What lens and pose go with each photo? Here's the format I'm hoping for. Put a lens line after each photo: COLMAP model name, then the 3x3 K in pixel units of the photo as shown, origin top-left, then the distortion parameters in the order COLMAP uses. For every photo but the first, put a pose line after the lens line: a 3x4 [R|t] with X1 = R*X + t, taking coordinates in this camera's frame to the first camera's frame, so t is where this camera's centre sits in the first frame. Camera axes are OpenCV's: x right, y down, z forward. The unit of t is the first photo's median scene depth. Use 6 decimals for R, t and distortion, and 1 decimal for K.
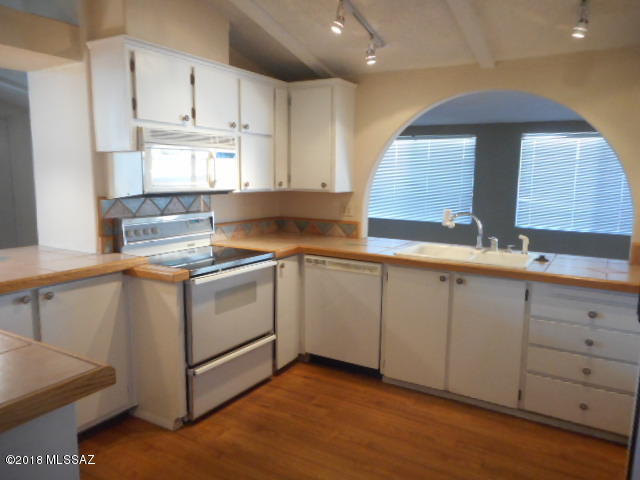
lens RADIAL K [[470.6, 0, 318.5], [0, 470.6, 240.0], [0, 0, 1]] dist [-0.013814, -0.003820]
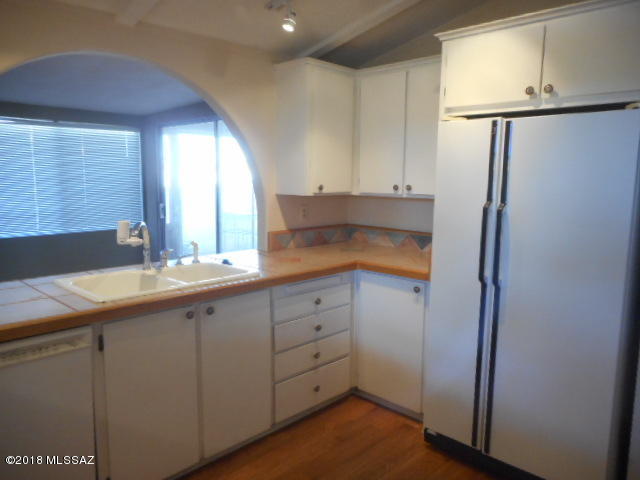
lens RADIAL K [[470.6, 0, 318.8], [0, 470.6, 240.0], [0, 0, 1]] dist [-0.013814, -0.003820]
pose [[0.189704, -0.135404, 0.972460, -0.408228], [0.123064, 0.985913, 0.113271, -0.093657], [-0.974098, 0.098187, 0.203695, 0.711308]]
